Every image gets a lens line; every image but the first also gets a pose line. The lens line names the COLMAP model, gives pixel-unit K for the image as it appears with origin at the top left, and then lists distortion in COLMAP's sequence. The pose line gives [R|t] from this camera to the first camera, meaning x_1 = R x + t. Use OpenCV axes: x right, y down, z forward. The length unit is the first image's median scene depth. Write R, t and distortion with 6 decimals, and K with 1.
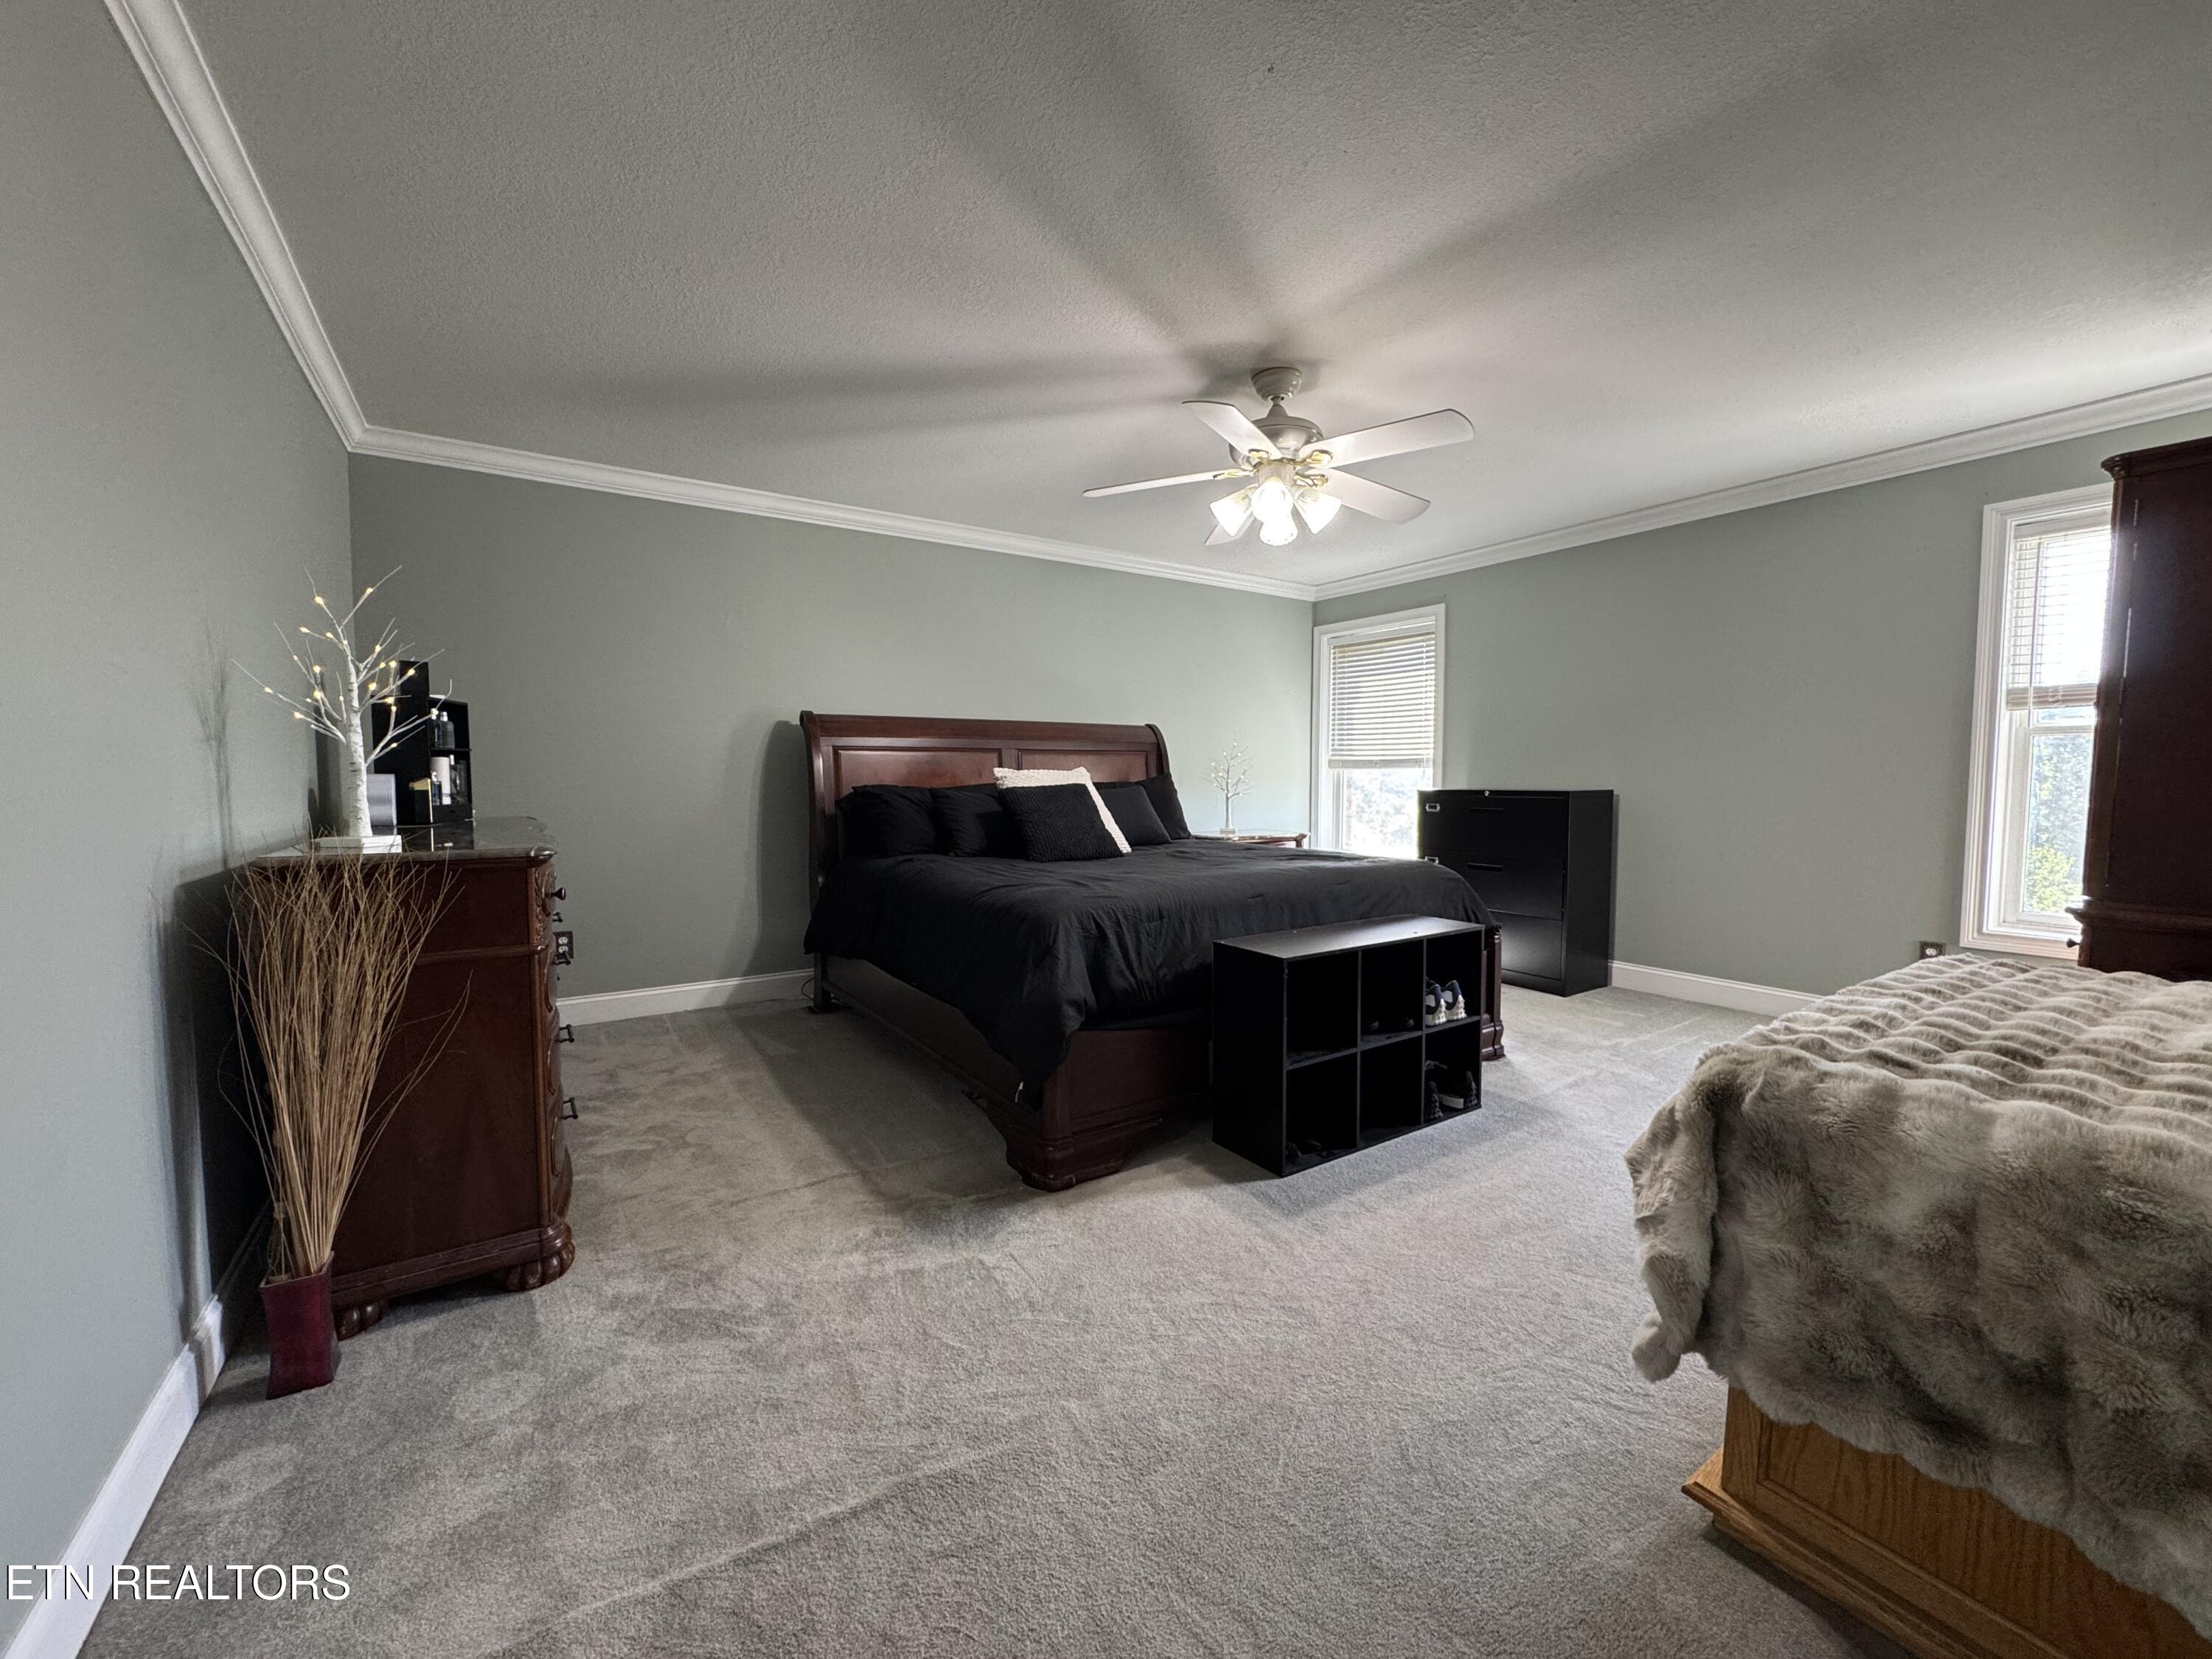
lens RADIAL K [[873.1, 0, 1101.0], [0, 873.1, 825.8], [0, 0, 1]] dist [0.001407, -0.002595]
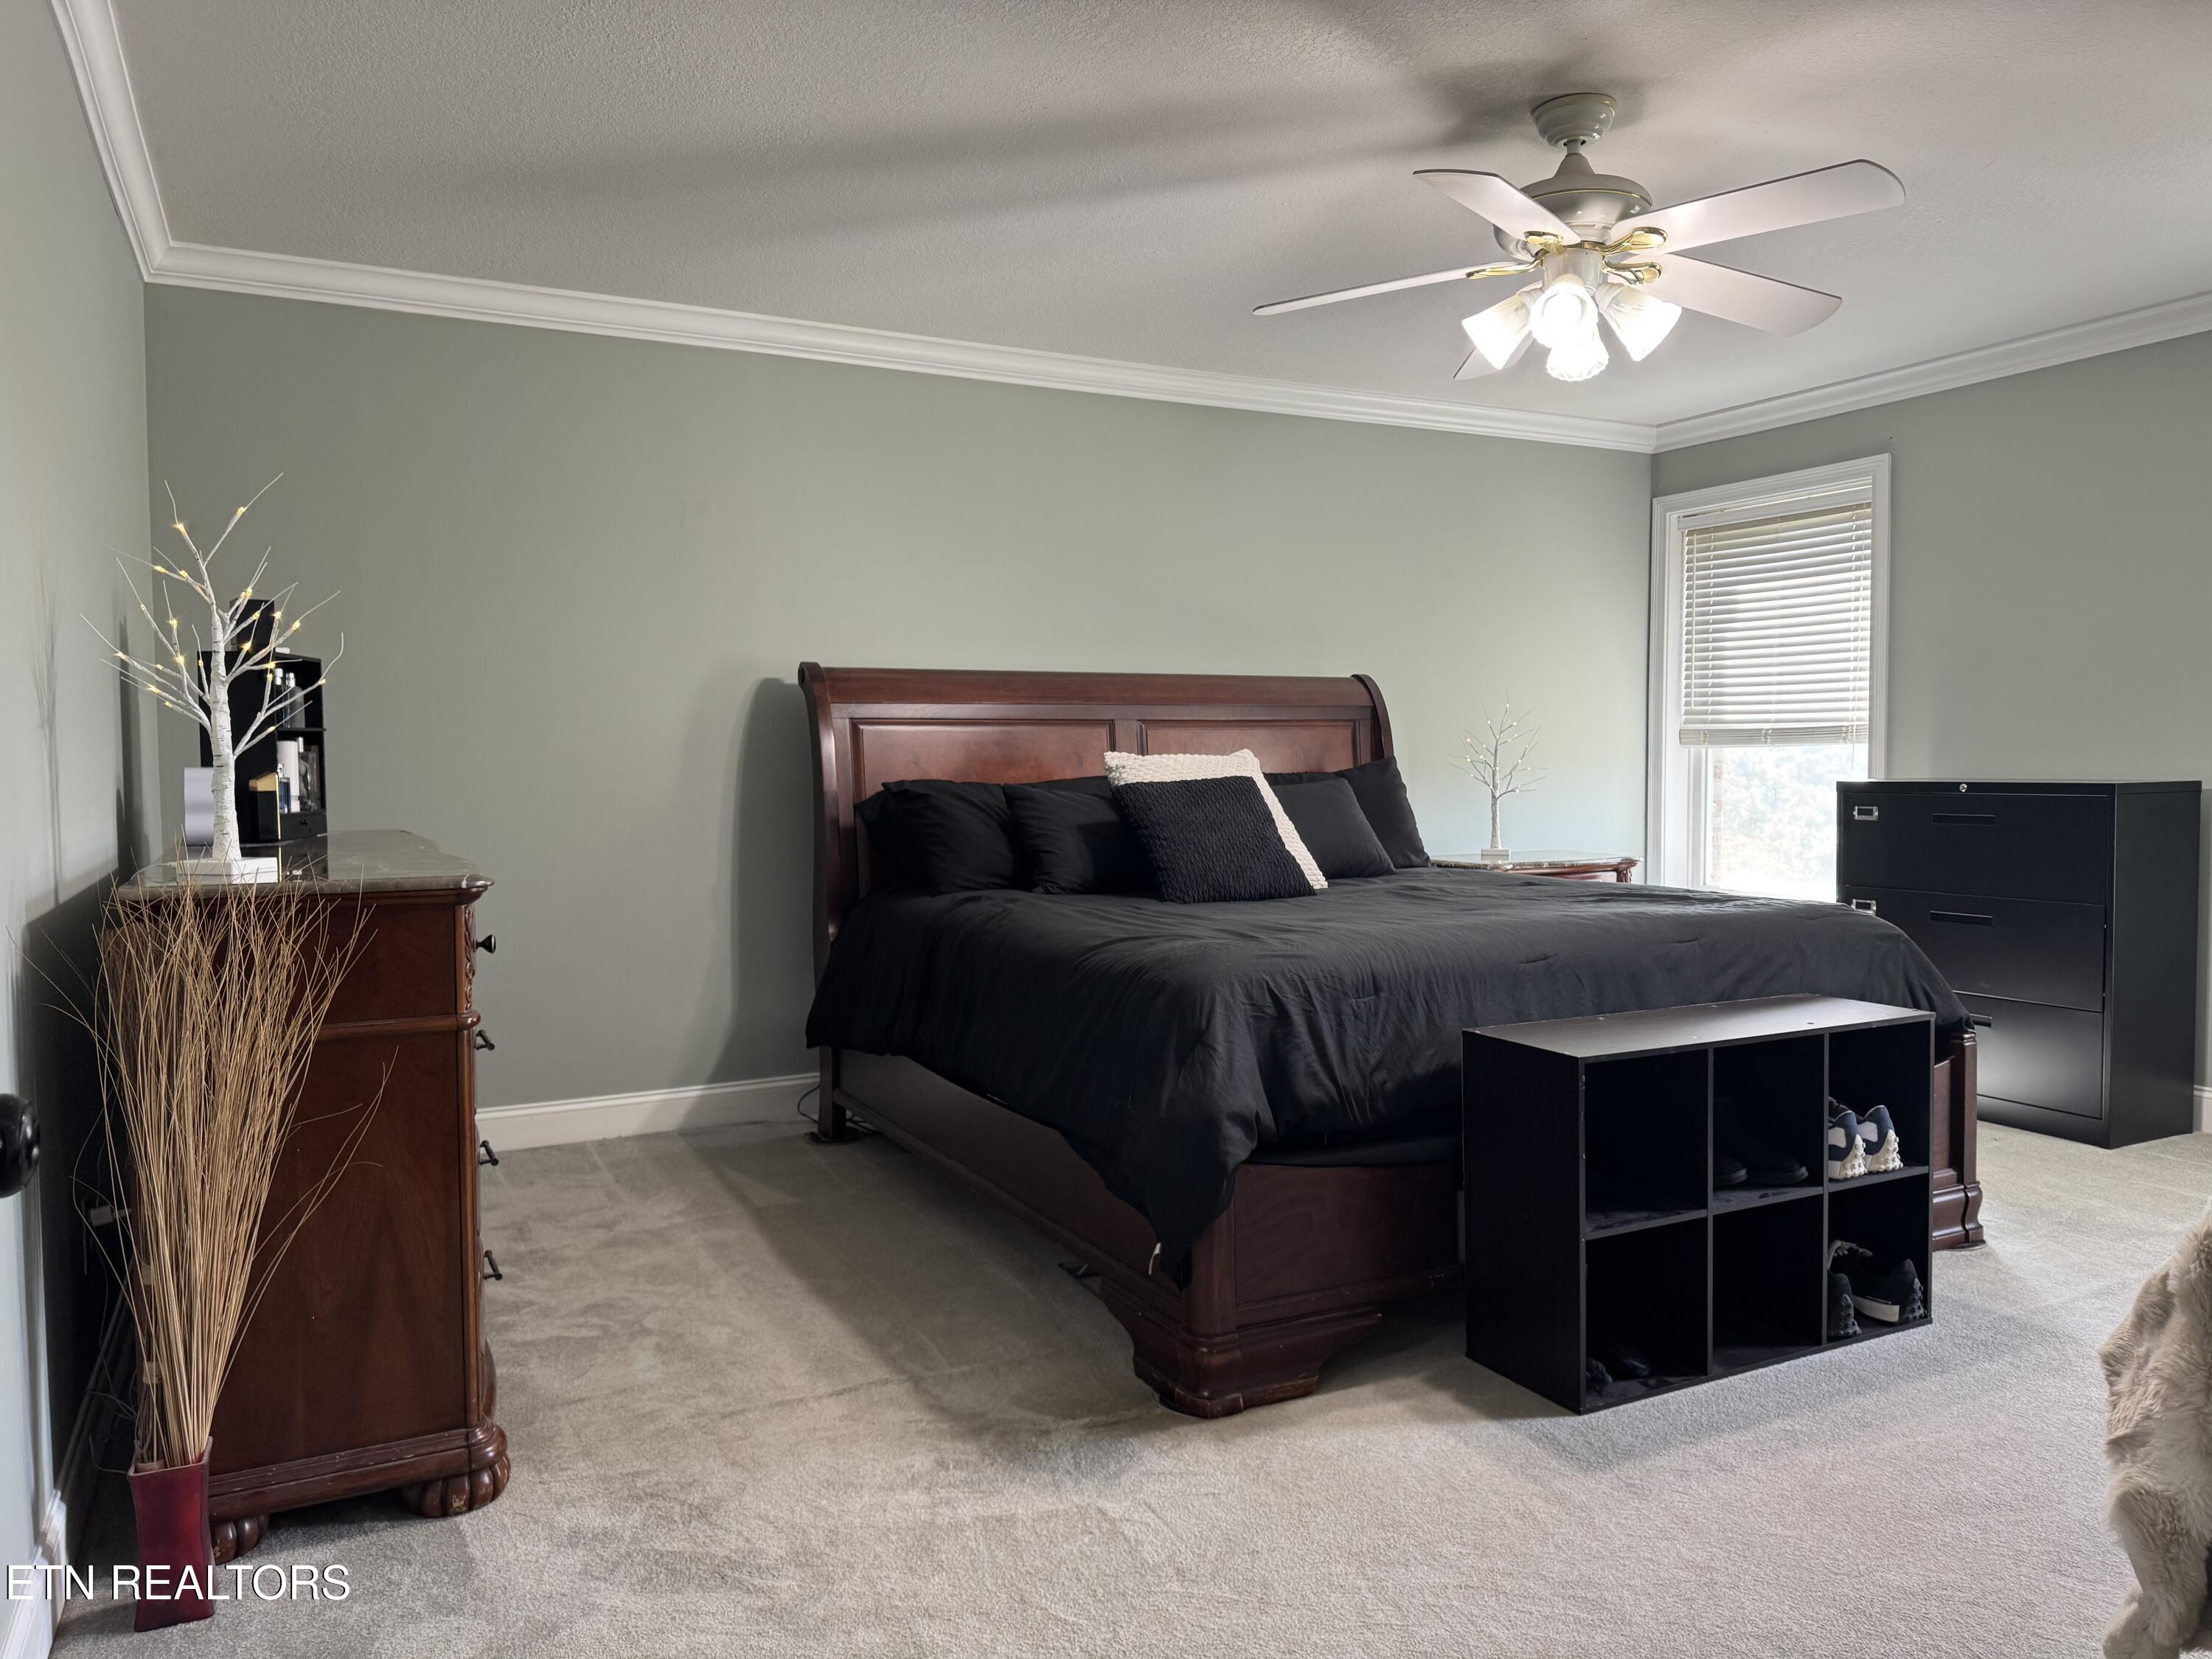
lens RADIAL K [[1544.5, 0, 1108.2], [0, 1544.5, 816.2], [0, 0, 1]] dist [0.088142, -0.114311]
pose [[0.994342, -0.001765, -0.106208, -0.004966], [-0.000261, 0.999818, -0.019054, 0.001117], [0.106223, 0.018974, 0.994161, -0.132837]]
